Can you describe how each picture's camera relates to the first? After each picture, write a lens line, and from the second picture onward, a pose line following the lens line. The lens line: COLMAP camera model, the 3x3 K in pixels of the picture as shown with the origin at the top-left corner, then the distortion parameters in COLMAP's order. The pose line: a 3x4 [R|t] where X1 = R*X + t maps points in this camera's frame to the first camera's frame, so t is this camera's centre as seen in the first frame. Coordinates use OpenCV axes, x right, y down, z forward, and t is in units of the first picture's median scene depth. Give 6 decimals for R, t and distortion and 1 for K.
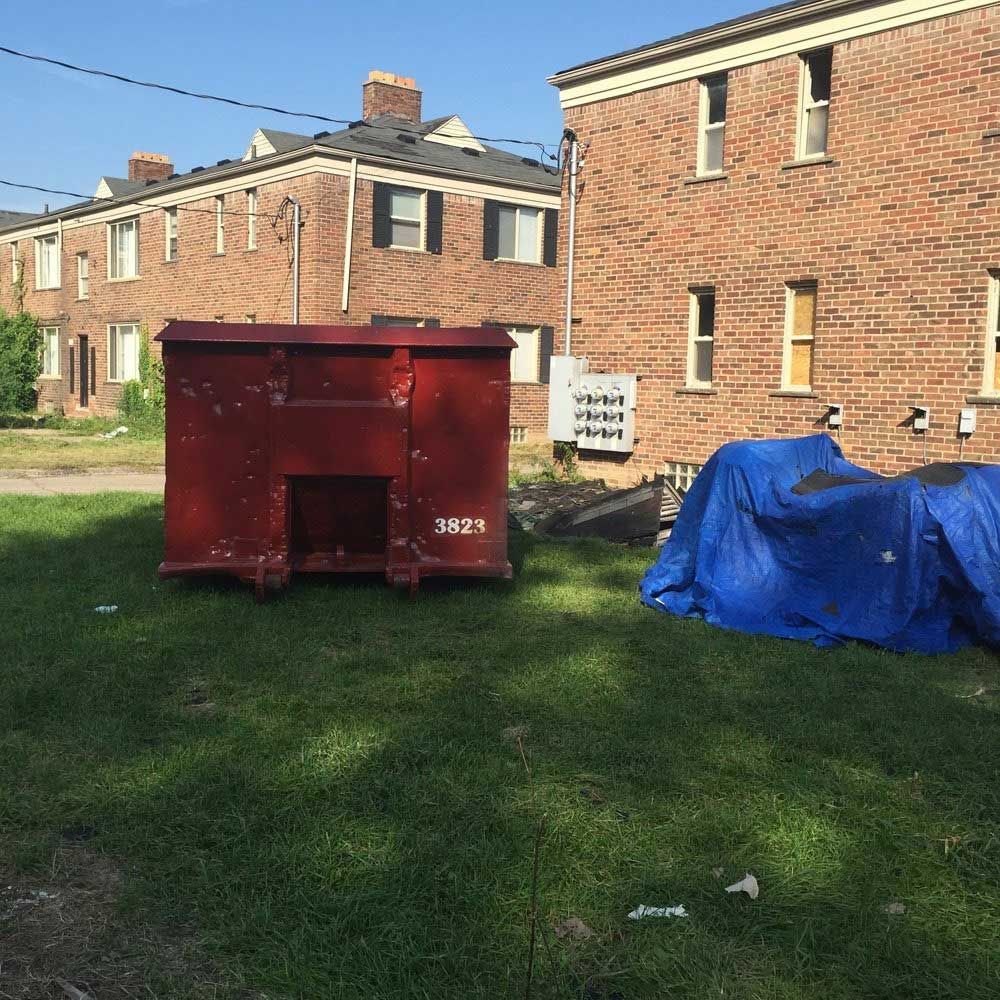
lens RADIAL K [[1146.6, 0, 500.0], [0, 1146.6, 500.0], [0, 0, 1]] dist [0.068380, -0.024635]
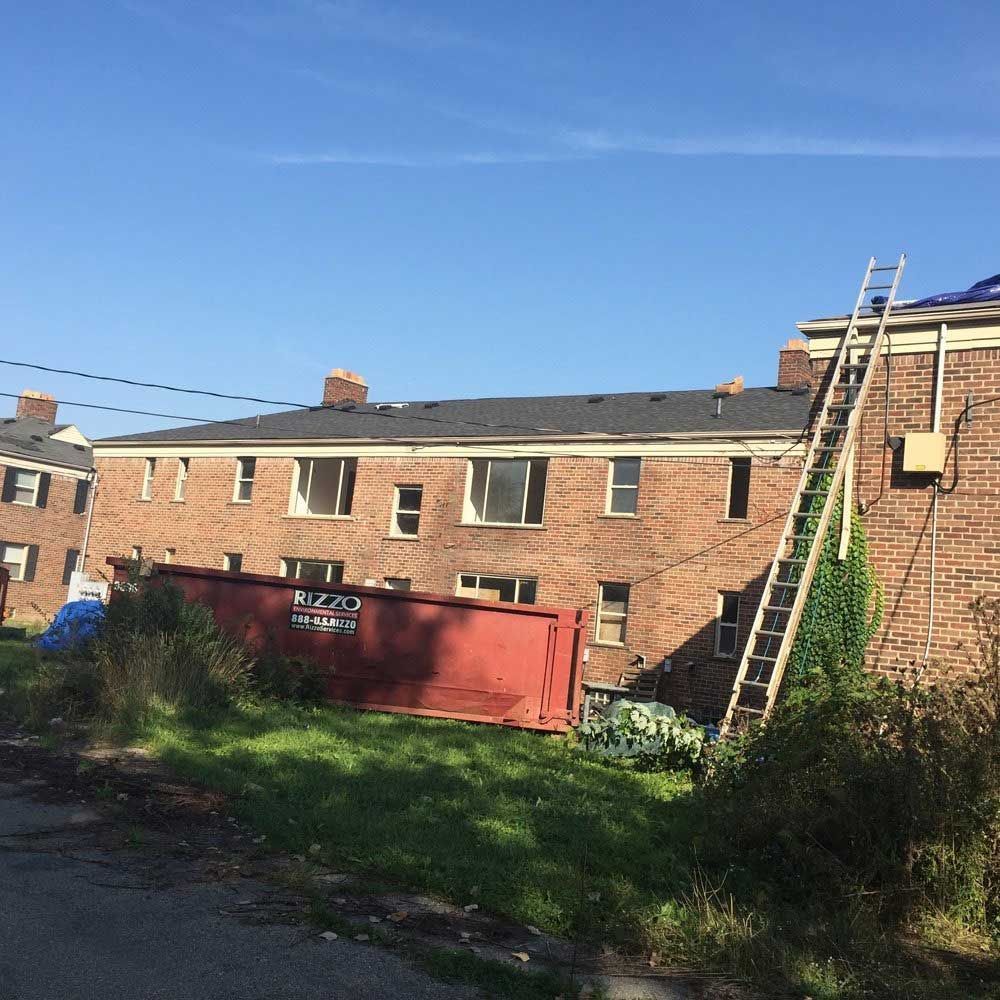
lens RADIAL K [[1146.6, 0, 500.0], [0, 1146.6, 500.0], [0, 0, 1]] dist [0.068380, -0.024635]
pose [[0.966324, 0.097061, 0.238323, 0.194683], [-0.049053, 0.978634, -0.199671, 0.088079], [-0.252611, 0.181256, 0.950439, -0.834005]]
